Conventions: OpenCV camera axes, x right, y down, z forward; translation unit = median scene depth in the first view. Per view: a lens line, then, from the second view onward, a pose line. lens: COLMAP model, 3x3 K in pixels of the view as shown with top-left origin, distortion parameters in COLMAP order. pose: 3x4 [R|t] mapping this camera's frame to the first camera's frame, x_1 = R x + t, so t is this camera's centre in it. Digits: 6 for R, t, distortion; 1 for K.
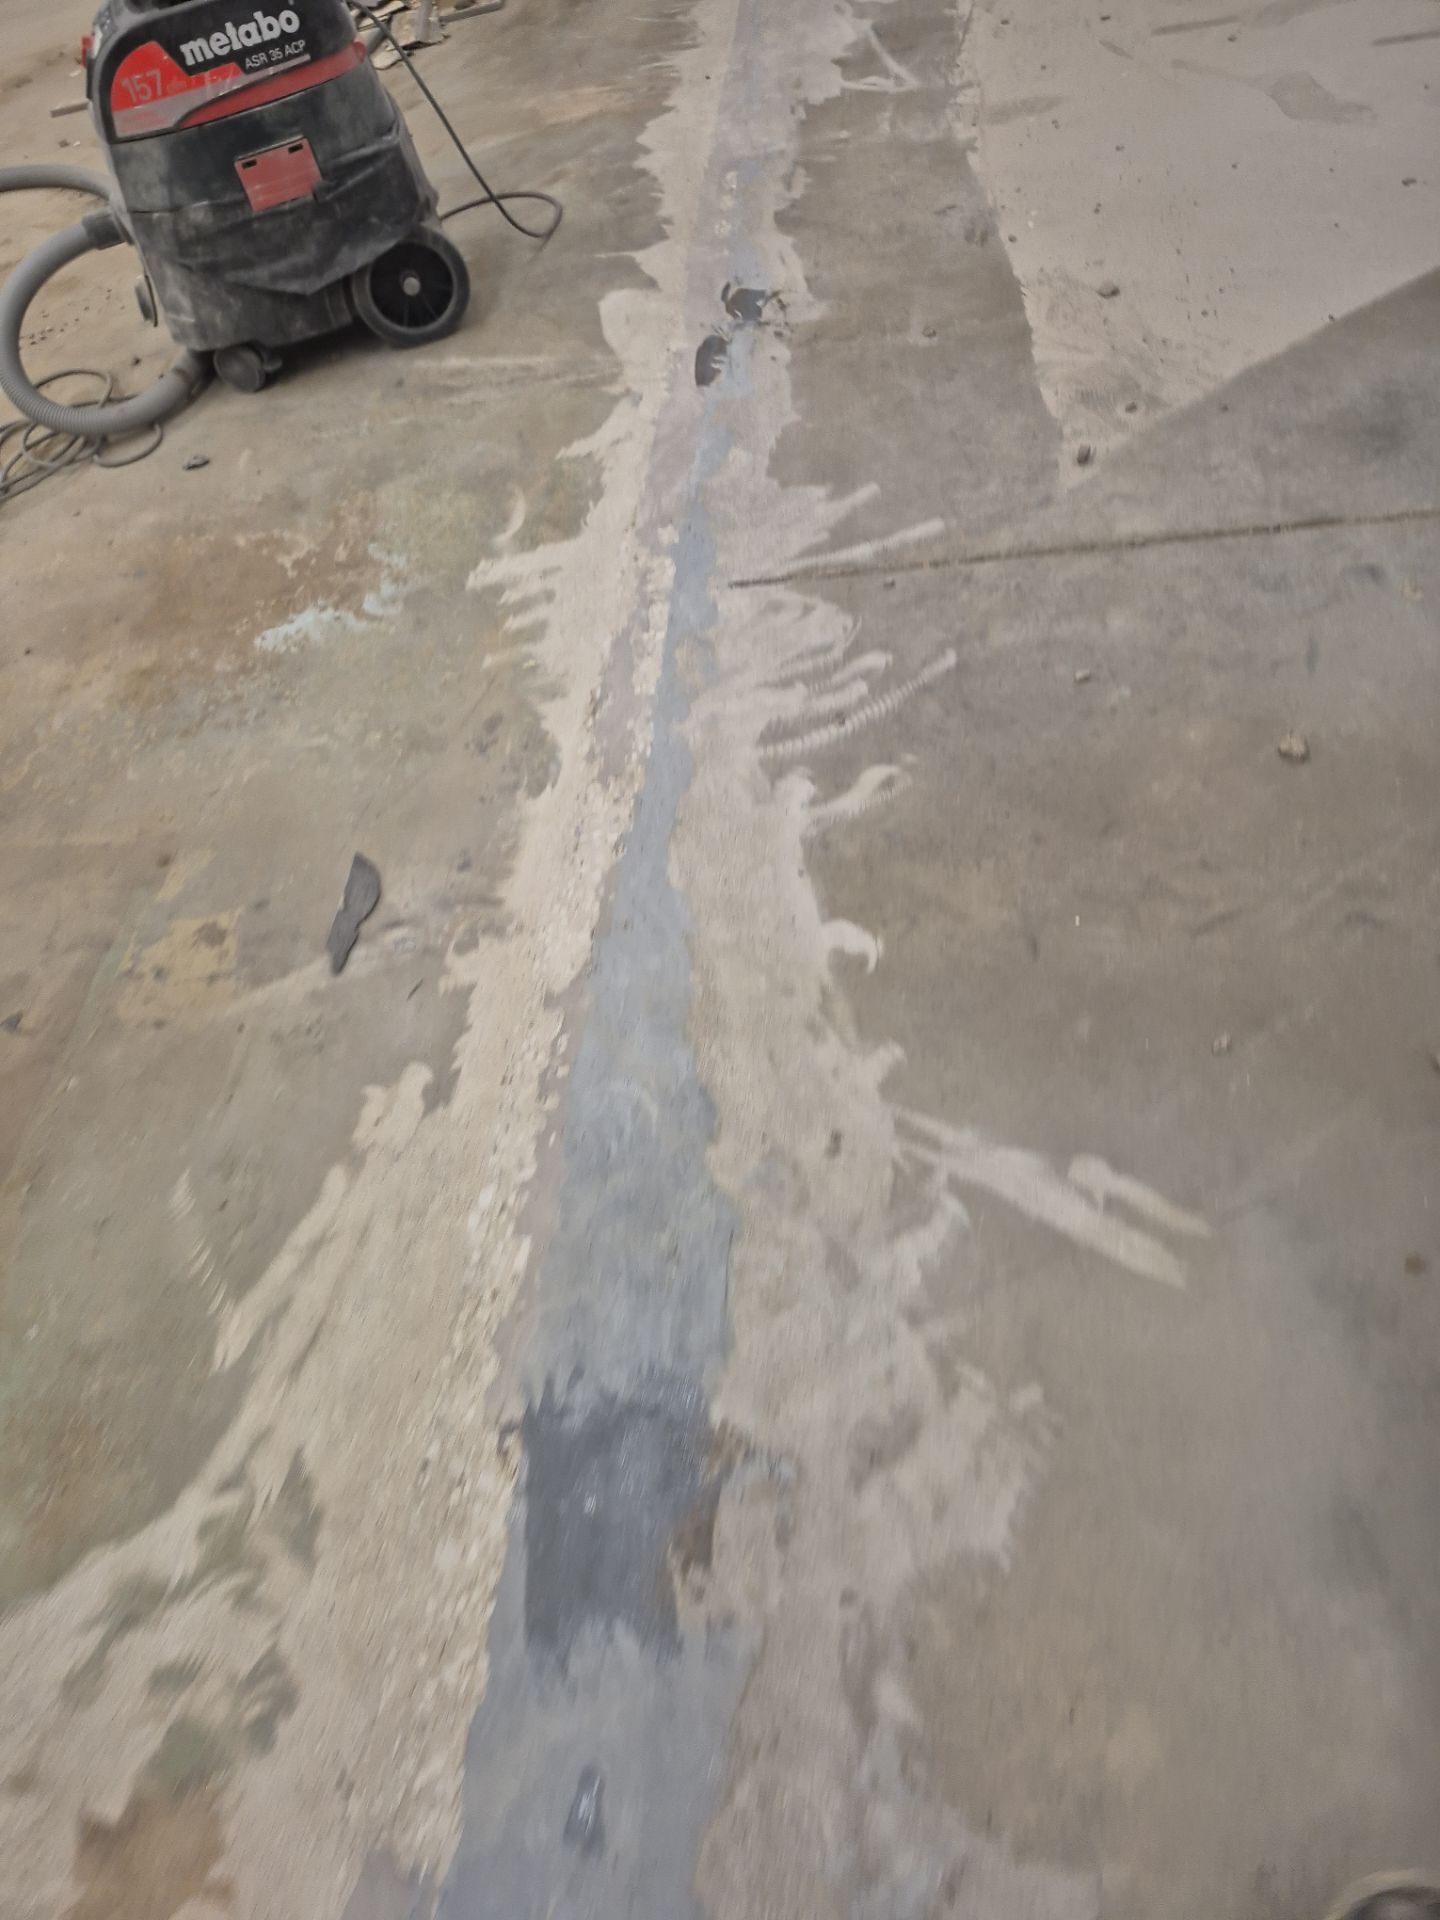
lens RADIAL K [[1279.5, 0, 720.0], [0, 1279.5, 960.0], [0, 0, 1]] dist [0.100224, -0.124161]
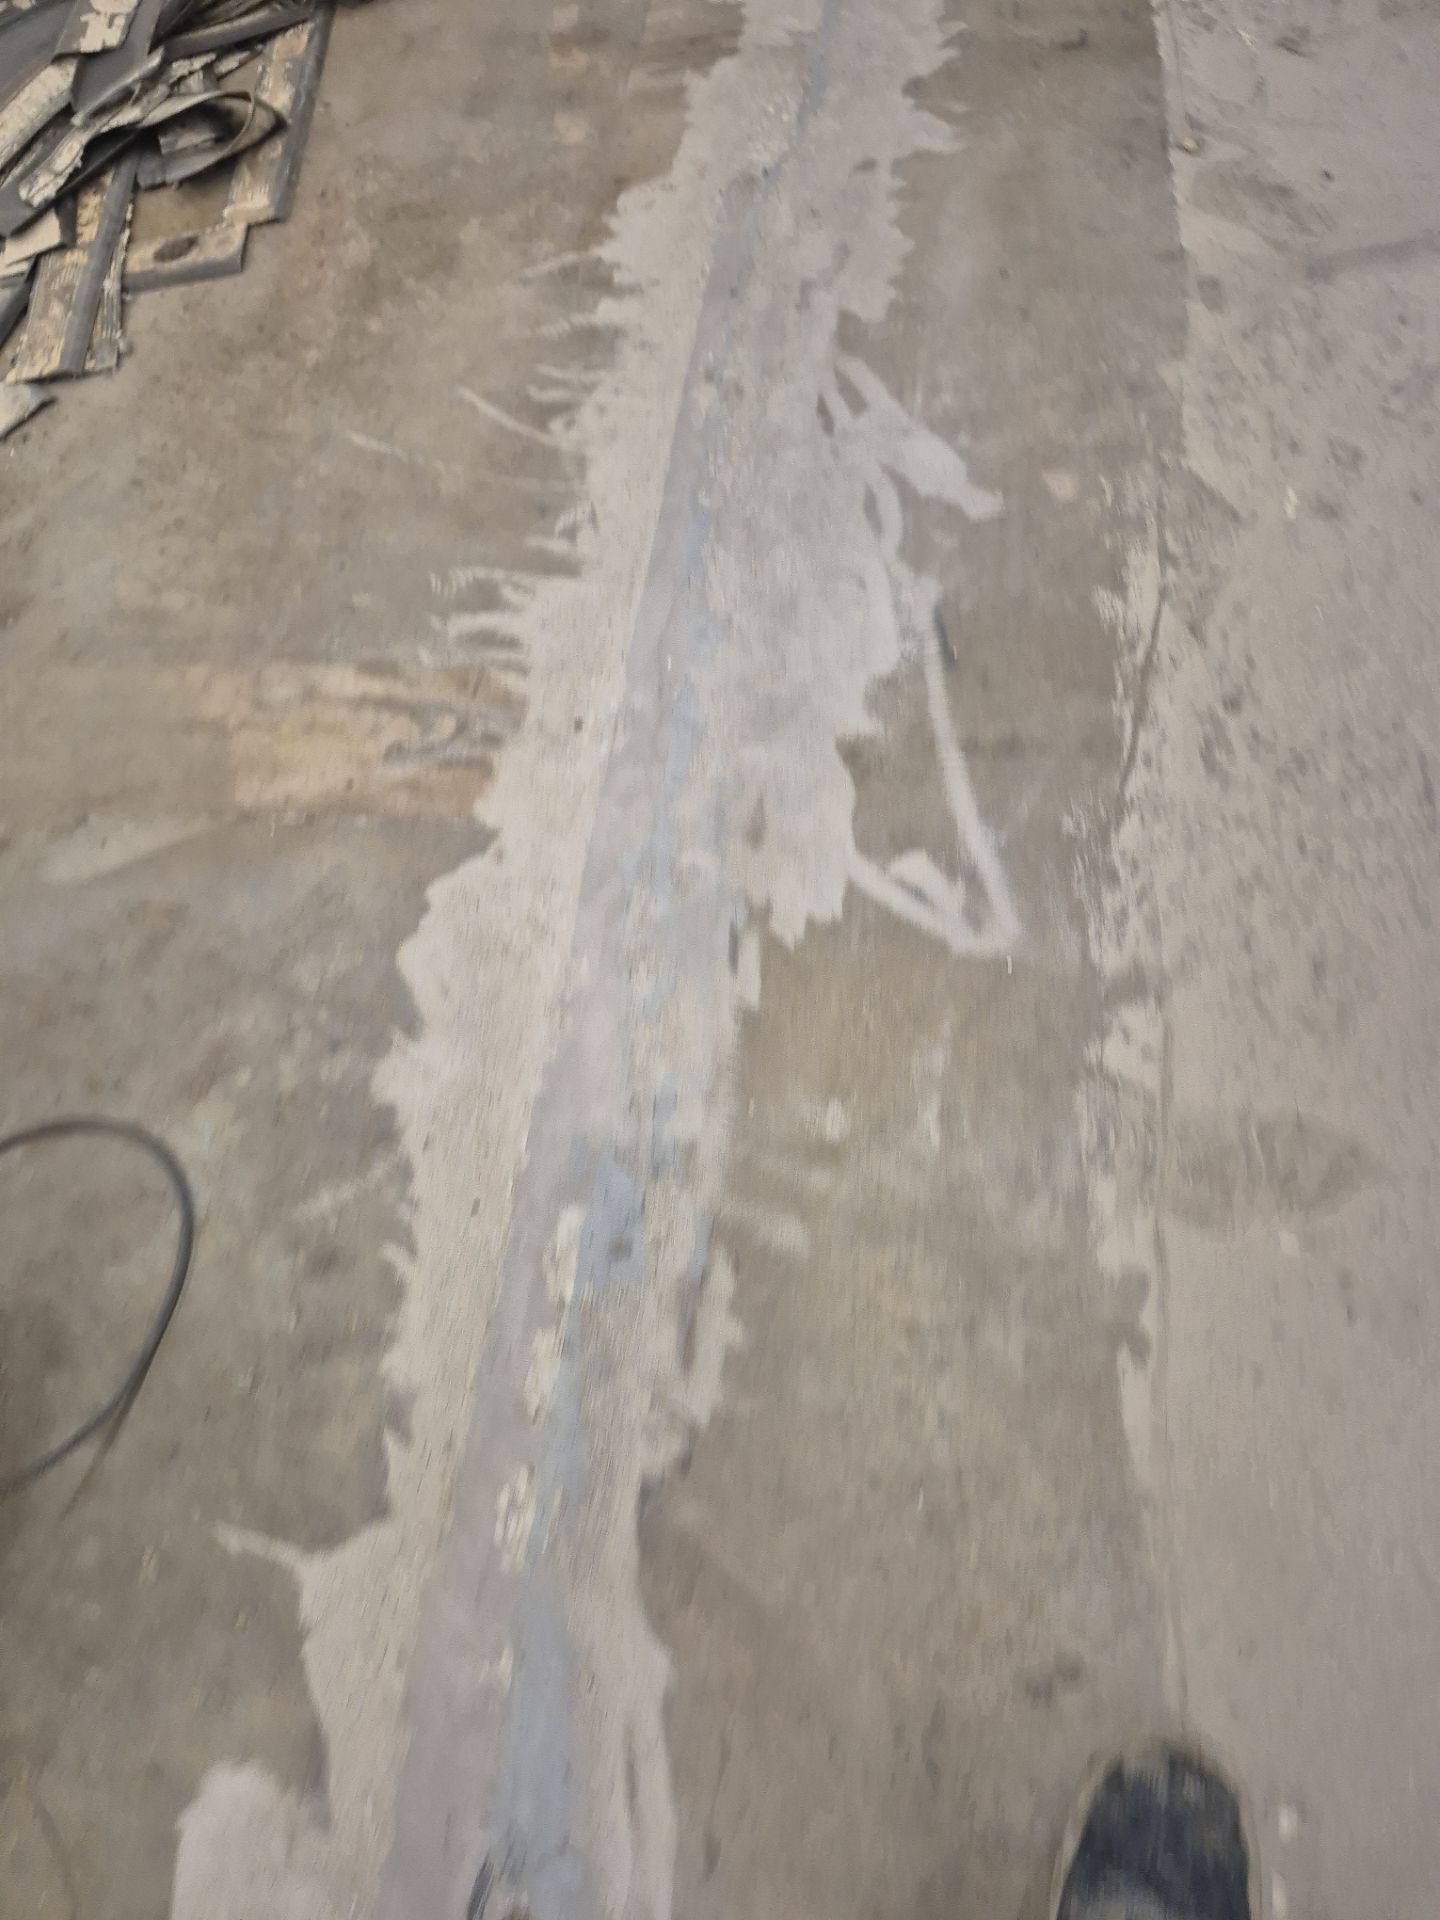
lens RADIAL K [[1279.5, 0, 720.0], [0, 1279.5, 960.0], [0, 0, 1]] dist [0.100224, -0.124161]
pose [[0.998351, 0.057051, -0.006430, 0.054281], [-0.054721, 0.979457, 0.194085, -0.740574], [0.017371, -0.193413, 0.980964, 0.567918]]
